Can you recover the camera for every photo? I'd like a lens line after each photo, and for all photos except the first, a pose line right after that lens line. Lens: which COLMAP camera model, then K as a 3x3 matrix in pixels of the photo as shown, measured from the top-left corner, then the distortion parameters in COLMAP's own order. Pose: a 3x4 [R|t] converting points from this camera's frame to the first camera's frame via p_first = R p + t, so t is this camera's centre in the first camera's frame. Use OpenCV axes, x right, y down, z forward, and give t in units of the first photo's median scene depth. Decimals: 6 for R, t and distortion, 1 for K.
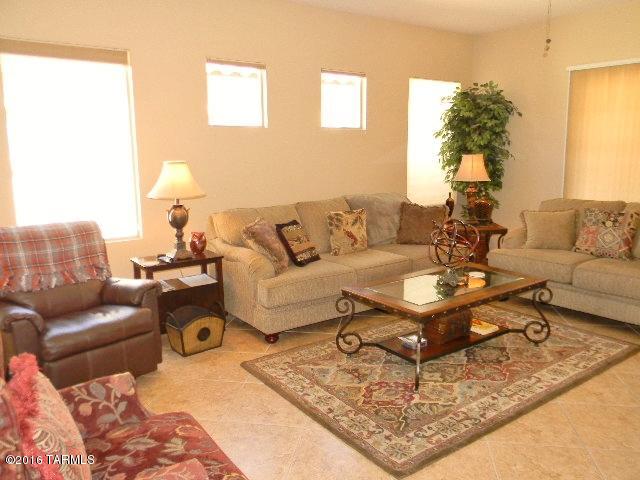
lens RADIAL K [[519.6, 0, 322.2], [0, 519.6, 240.7], [0, 0, 1]] dist [0.020181, -0.036440]
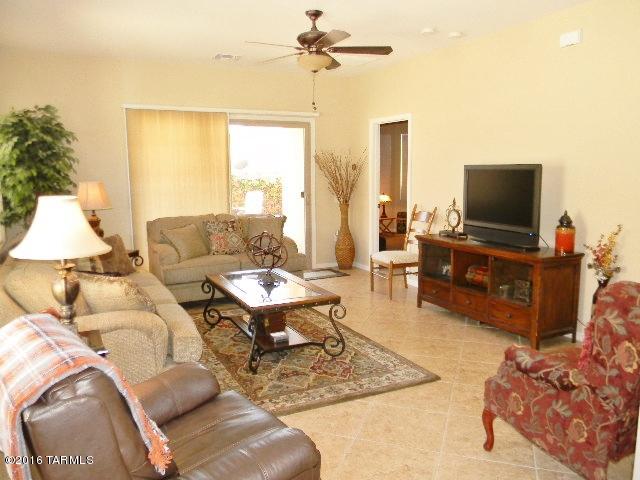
lens RADIAL K [[519.6, 0, 321.6], [0, 519.6, 237.5], [0, 0, 1]] dist [0.020181, -0.036440]
pose [[0.157002, -0.114641, 0.980922, -0.797297], [0.180604, 0.979823, 0.085606, -0.091233], [-0.970944, 0.163718, 0.174539, 0.571939]]
